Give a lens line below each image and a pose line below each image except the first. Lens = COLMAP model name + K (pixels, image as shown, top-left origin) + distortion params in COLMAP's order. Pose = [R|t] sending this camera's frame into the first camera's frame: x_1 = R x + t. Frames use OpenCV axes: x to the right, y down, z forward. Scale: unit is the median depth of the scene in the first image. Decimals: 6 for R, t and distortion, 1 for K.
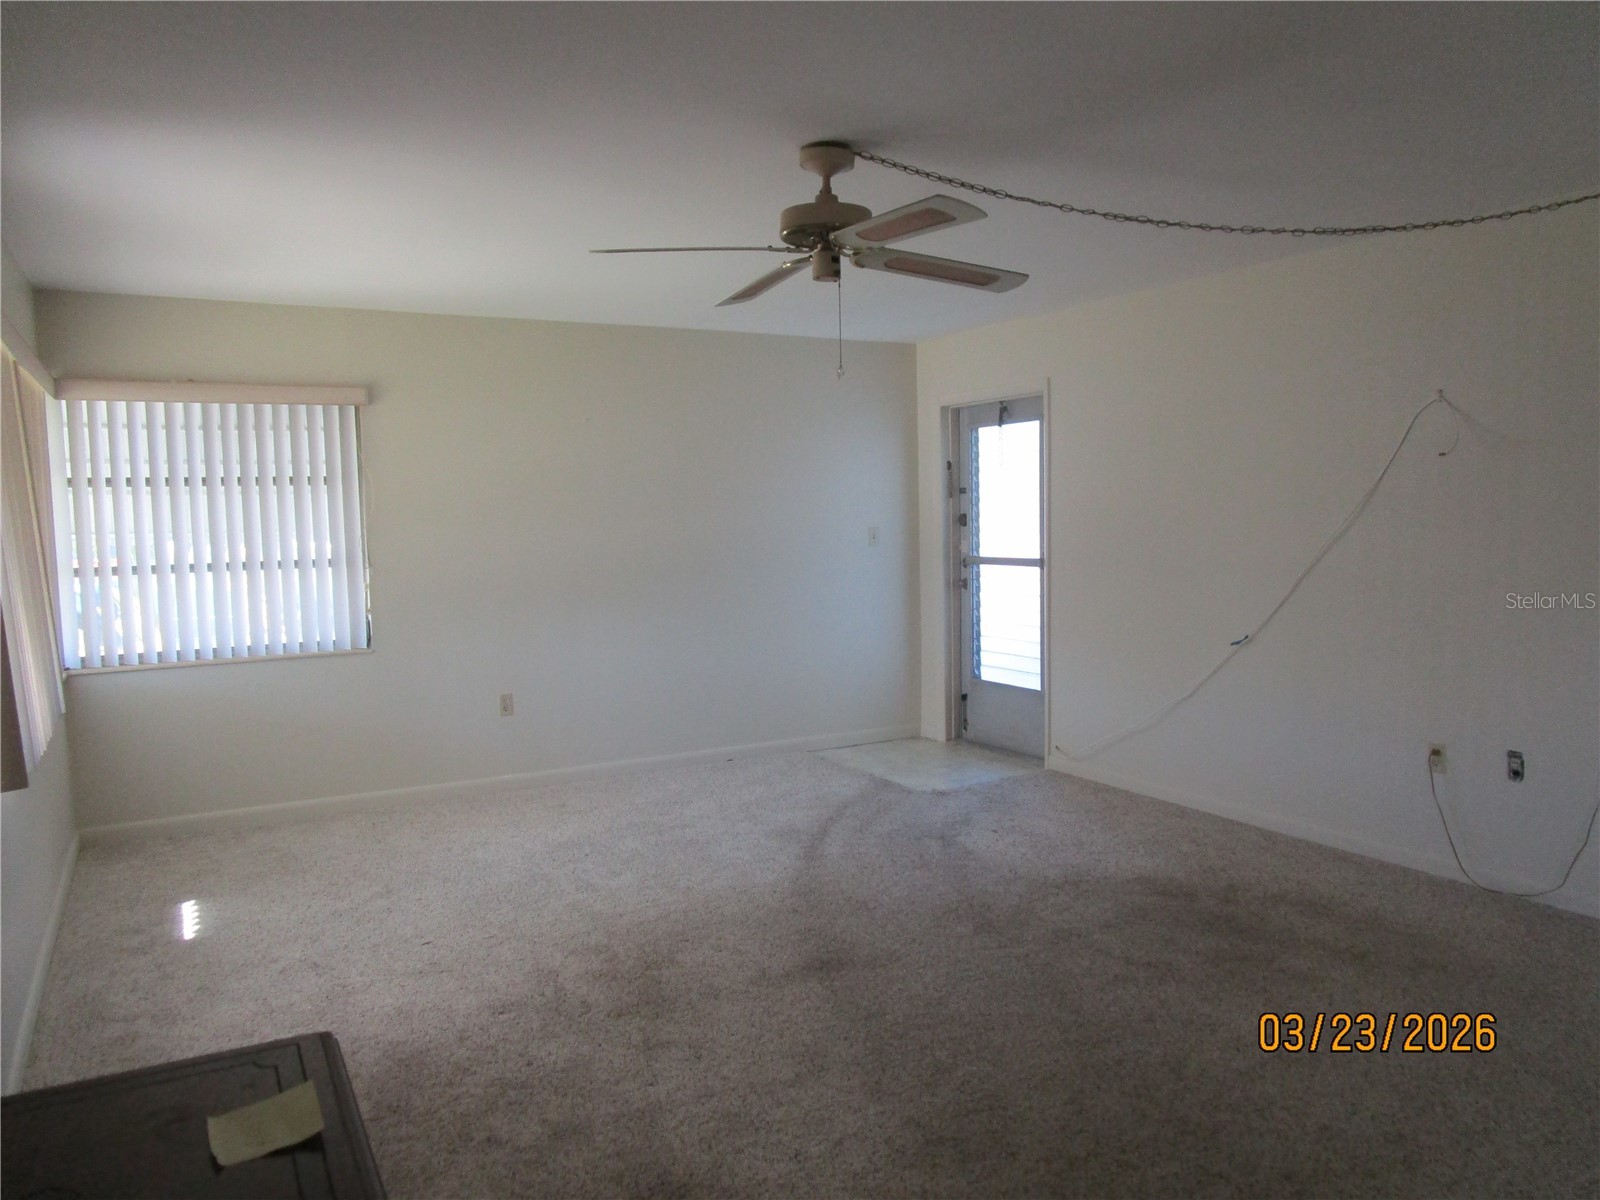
lens RADIAL K [[1141.6, 0, 787.6], [0, 1141.6, 610.1], [0, 0, 1]] dist [-0.022769, 0.008707]
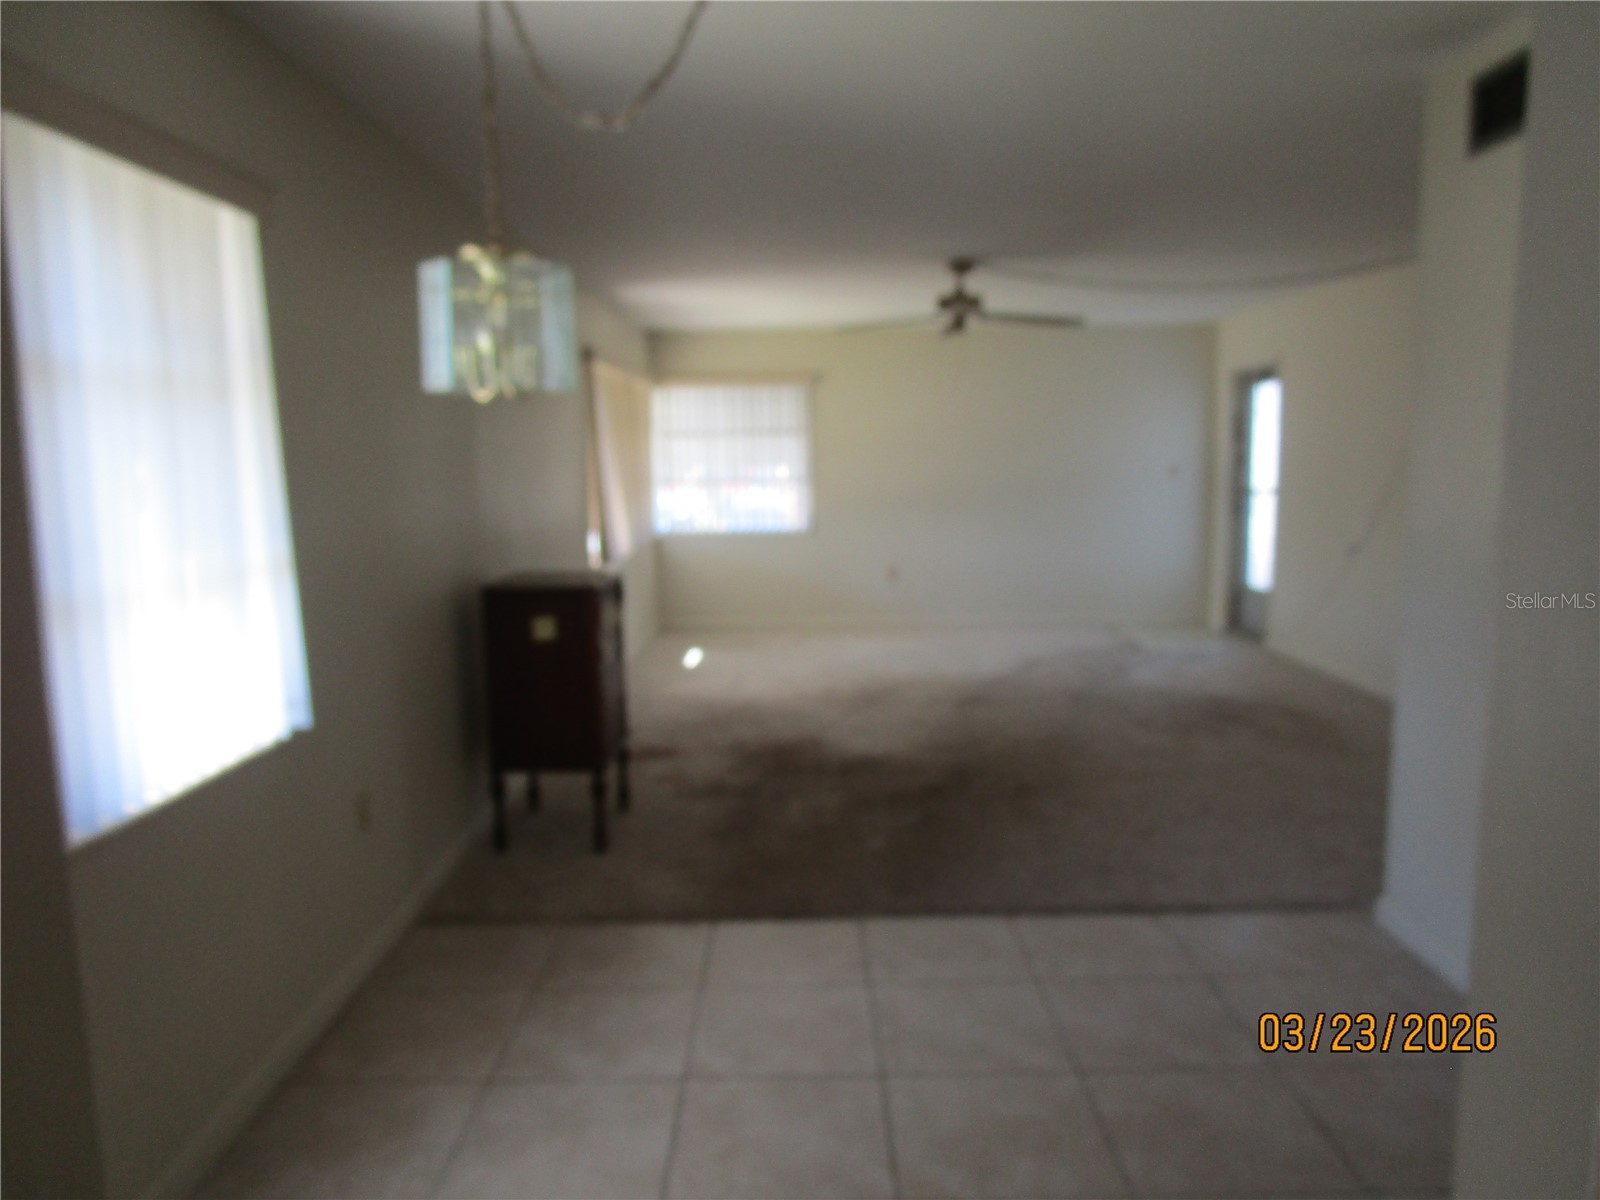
lens RADIAL K [[1141.6, 0, 792.4], [0, 1141.6, 591.5], [0, 0, 1]] dist [-0.022769, 0.008707]
pose [[0.871708, 0.063067, -0.485951, 0.442255], [-0.045967, 0.997835, 0.047043, 0.044087], [0.487865, -0.018670, 0.872719, -0.491875]]
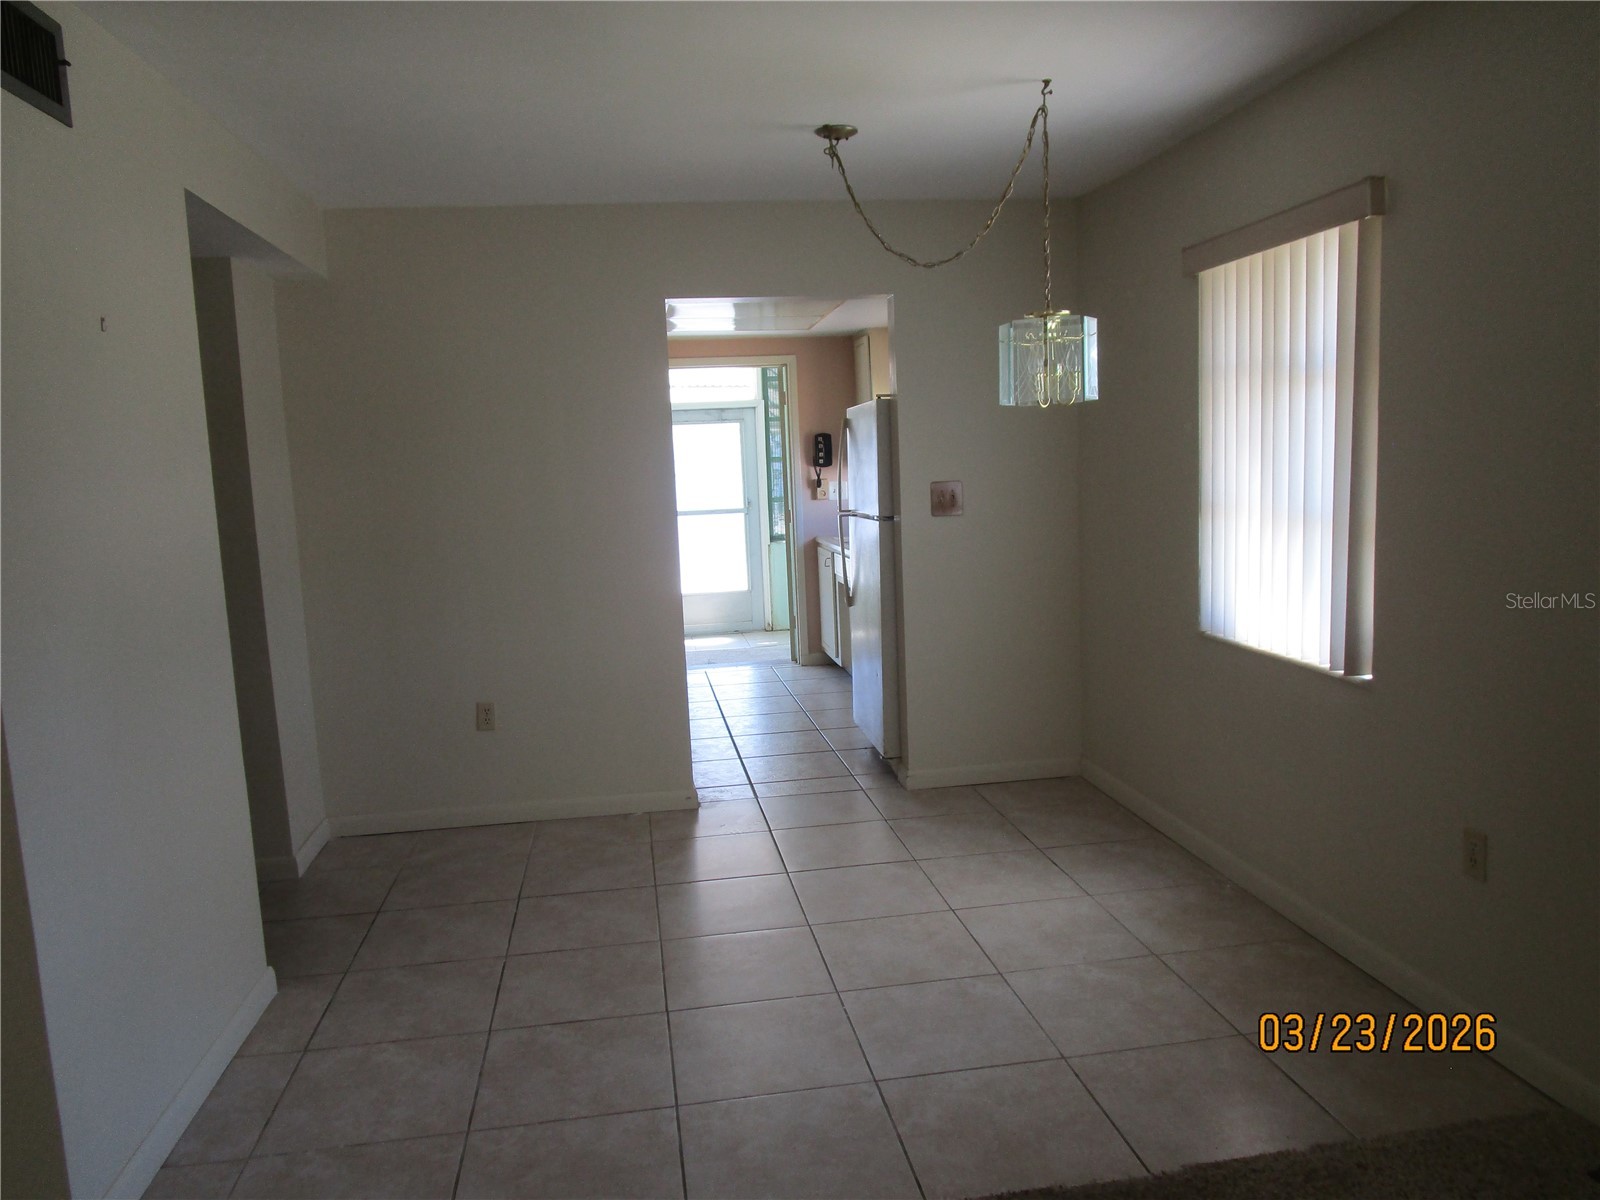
lens RADIAL K [[1141.6, 0, 798.1], [0, 1141.6, 603.5], [0, 0, 1]] dist [-0.022769, 0.008707]
pose [[-0.938855, 0.009284, 0.344188, -0.493649], [0.086128, 0.974189, 0.208656, -0.161325], [-0.333367, 0.225542, -0.915422, 1.852629]]
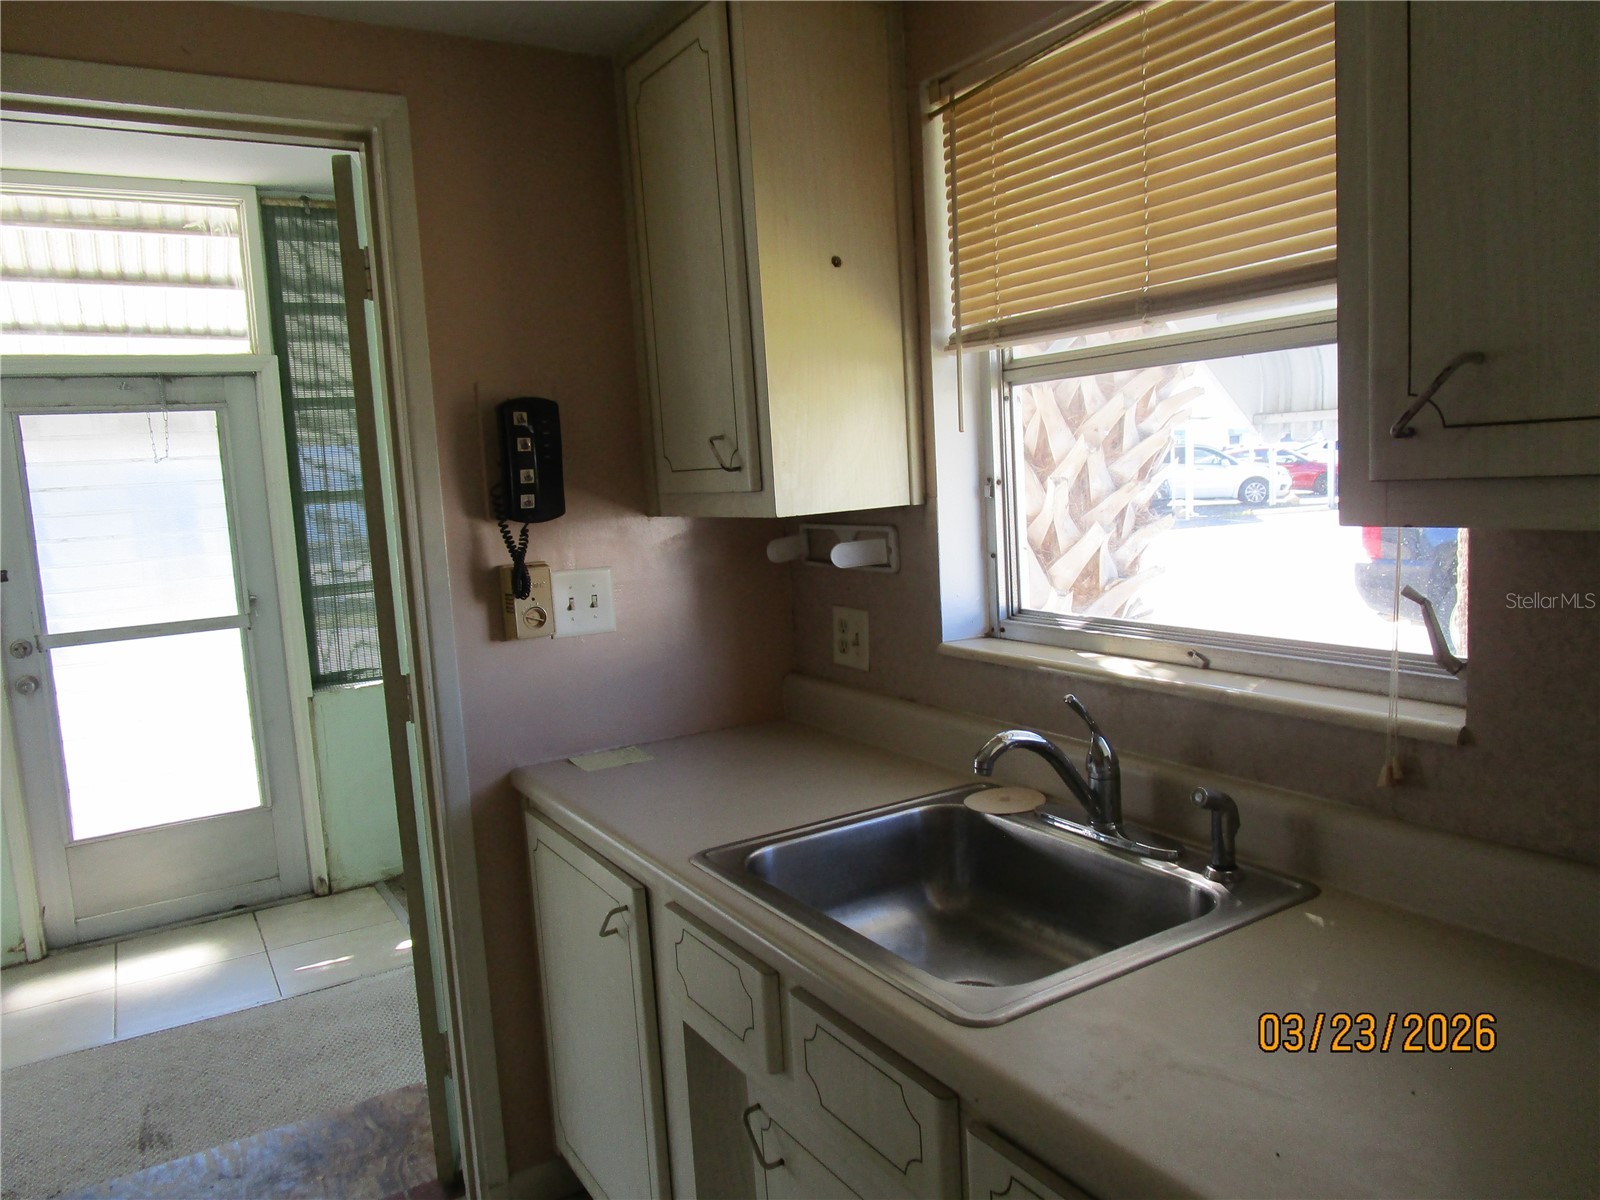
lens RADIAL K [[1141.6, 0, 799.5], [0, 1141.6, 602.4], [0, 0, 1]] dist [-0.022769, 0.008707]
pose [[-0.996159, 0.075264, -0.044744, 0.487818], [0.064194, 0.975298, 0.211360, 0.052257], [0.059547, 0.207676, -0.976384, -0.579932]]
